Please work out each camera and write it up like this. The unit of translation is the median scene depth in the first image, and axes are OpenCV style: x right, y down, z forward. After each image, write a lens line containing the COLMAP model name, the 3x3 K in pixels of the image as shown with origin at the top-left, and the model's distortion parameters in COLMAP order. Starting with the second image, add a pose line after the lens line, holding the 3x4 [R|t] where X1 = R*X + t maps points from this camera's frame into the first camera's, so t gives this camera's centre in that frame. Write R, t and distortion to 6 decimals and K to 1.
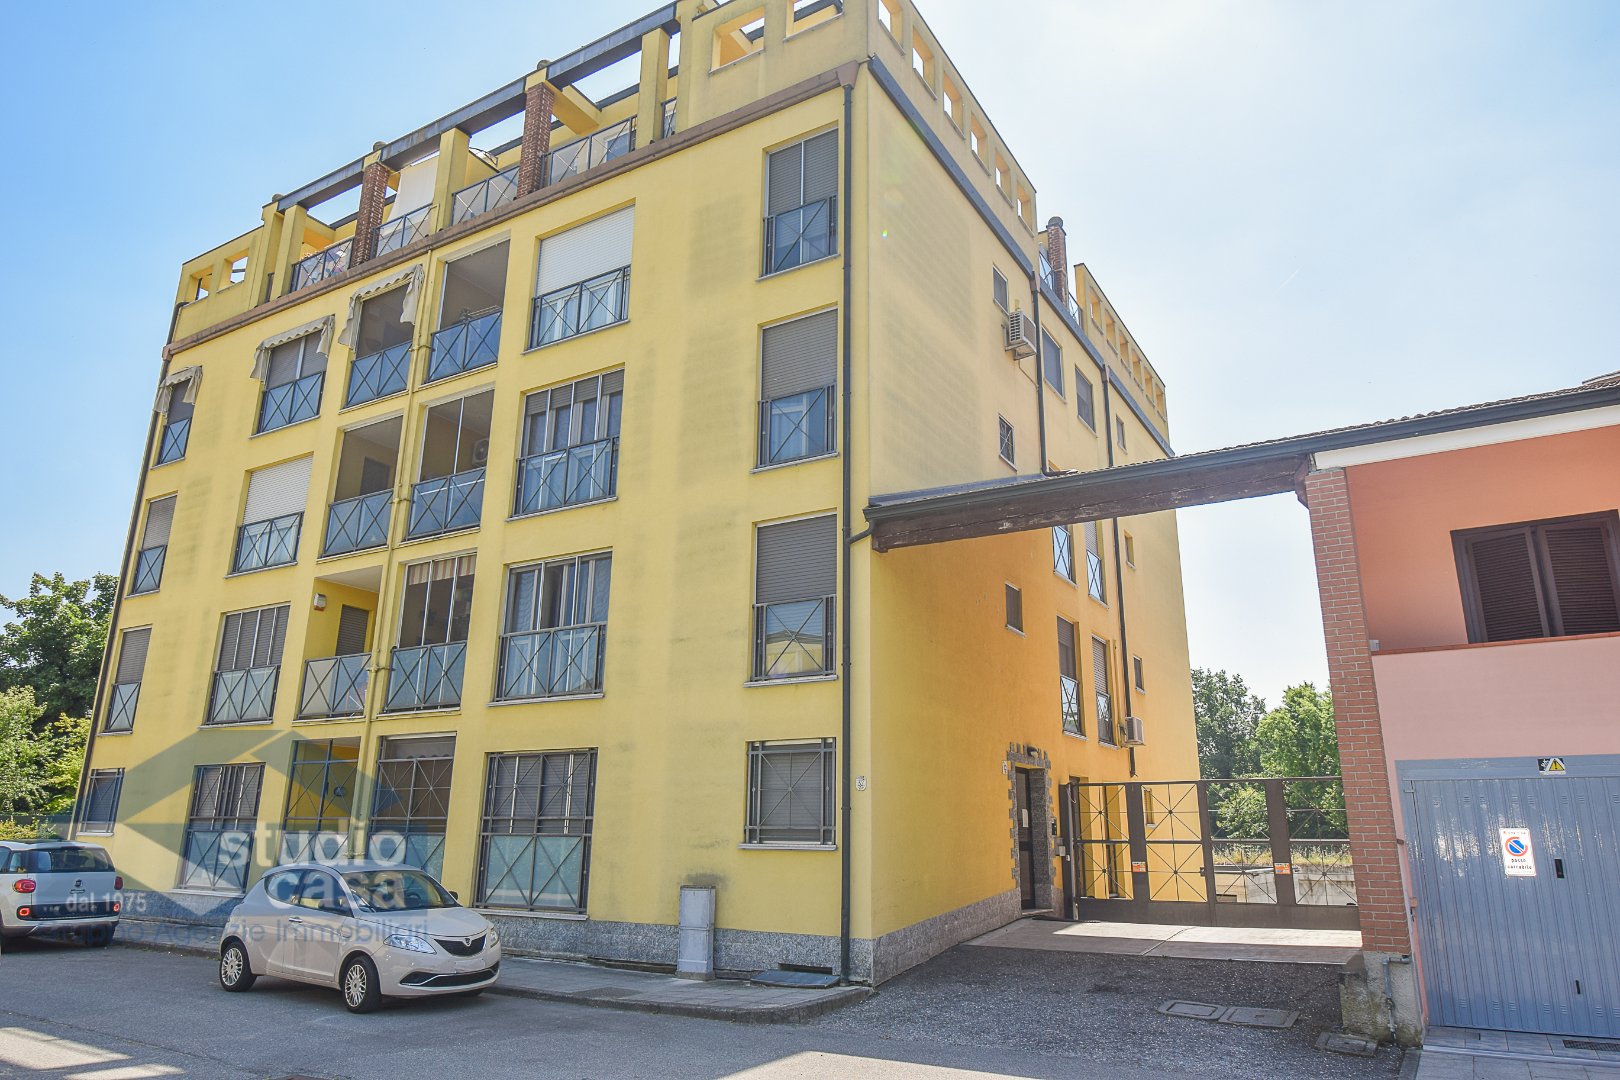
lens RADIAL K [[1042.0, 0, 819.9], [0, 1042.0, 539.5], [0, 0, 1]] dist [0.000683, -0.009613]
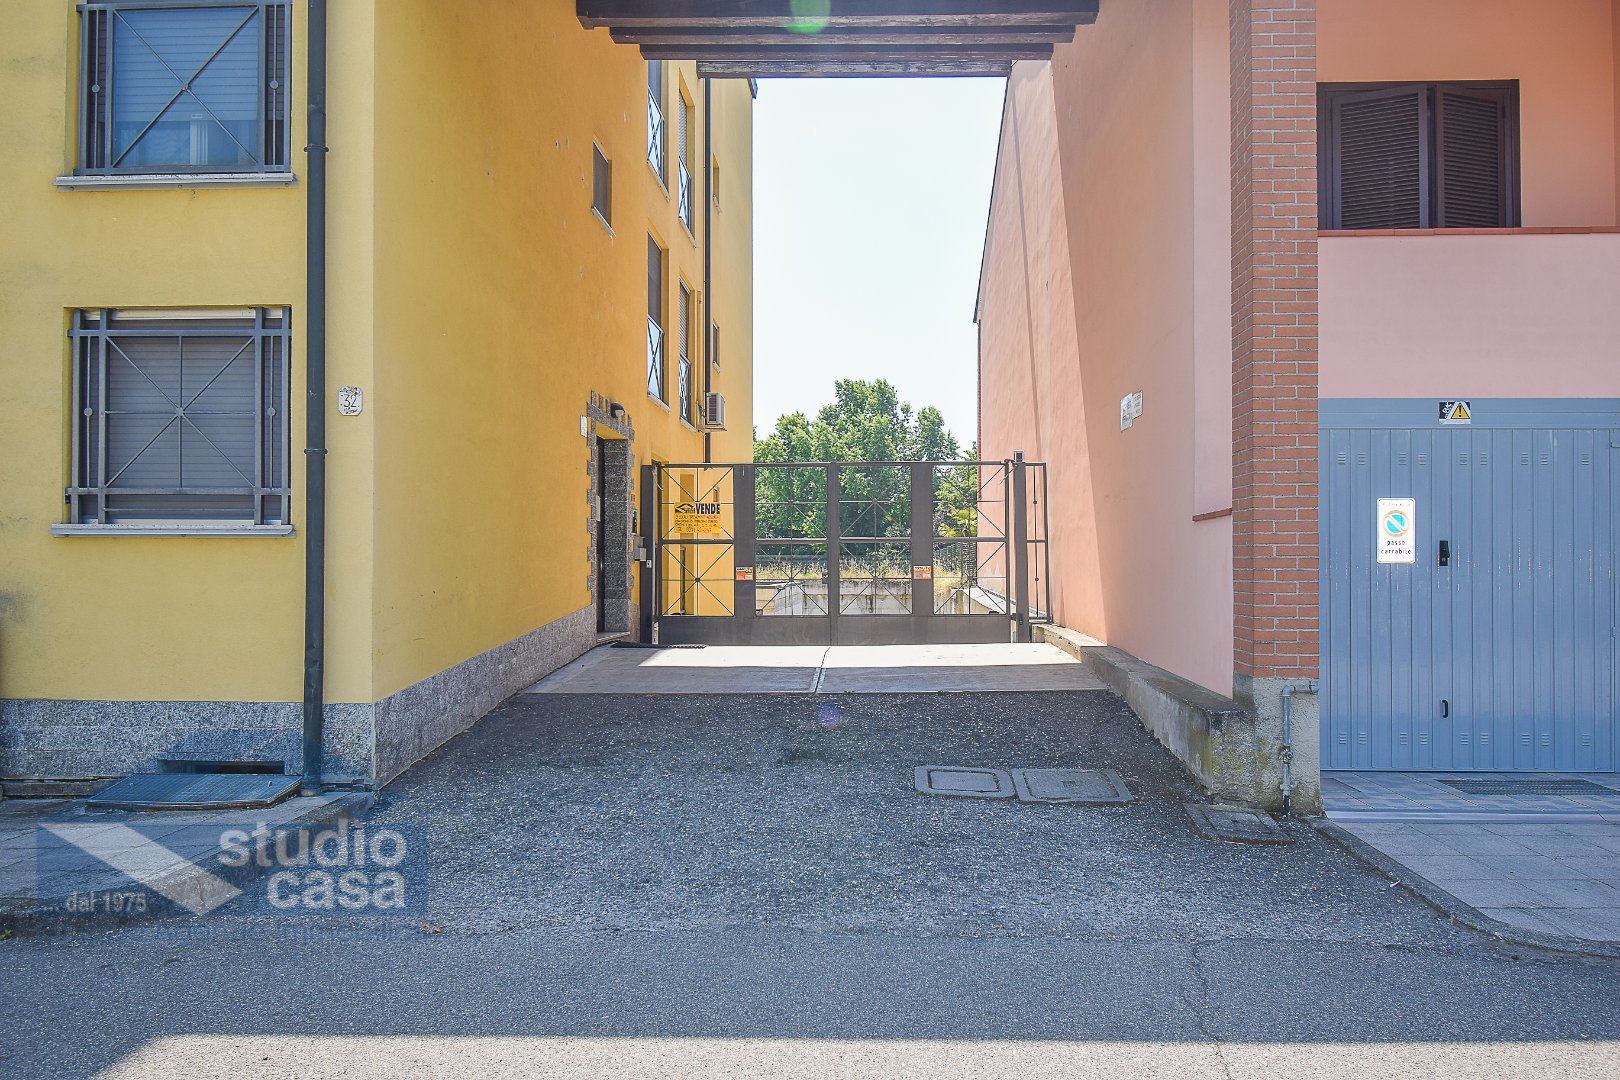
lens RADIAL K [[1042.0, 0, 842.3], [0, 1042.0, 563.6], [0, 0, 1]] dist [0.000683, -0.009613]
pose [[0.870559, -0.006991, 0.492015, -0.000048], [-0.128411, 0.962024, 0.240875, 0.152742], [-0.475014, -0.272876, 0.836600, 0.444406]]
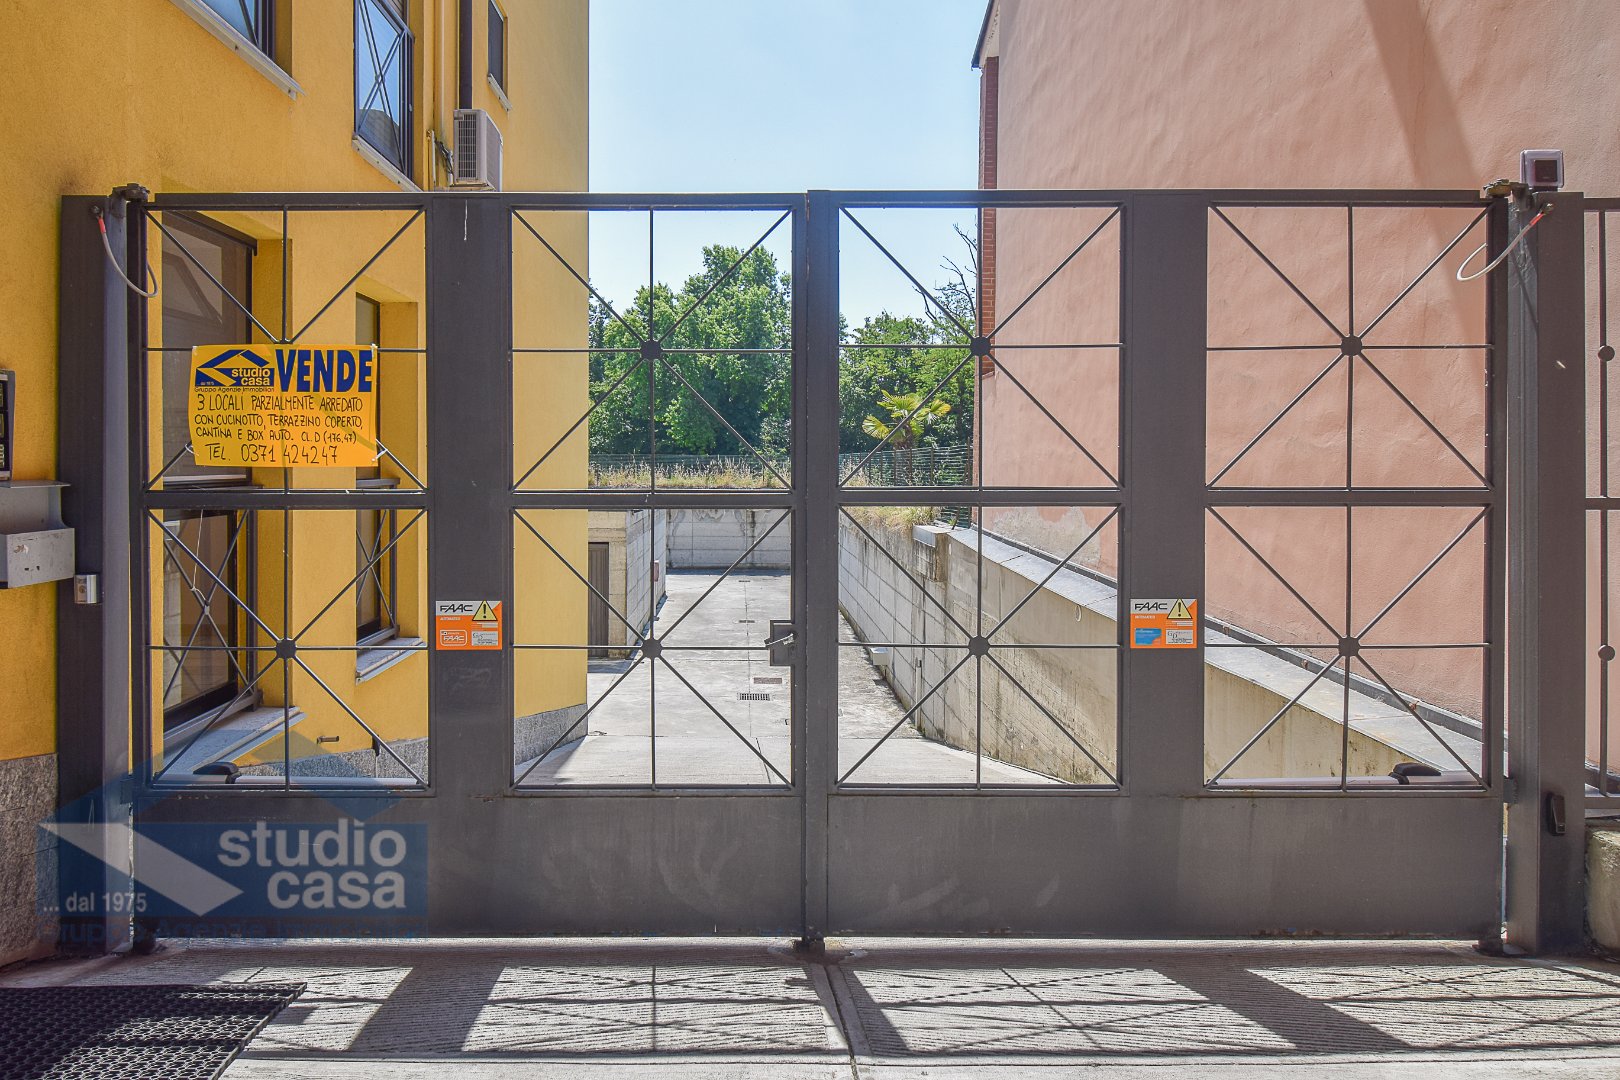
lens RADIAL K [[1044.6, 0, 722.3], [0, 1044.6, 476.3], [0, 0, 1]] dist [-0.004768, 0.000144]
pose [[0.861276, -0.014402, 0.507934, 0.321489], [-0.137398, 0.955762, 0.260079, 0.298933], [-0.489210, -0.293789, 0.821195, 1.068615]]
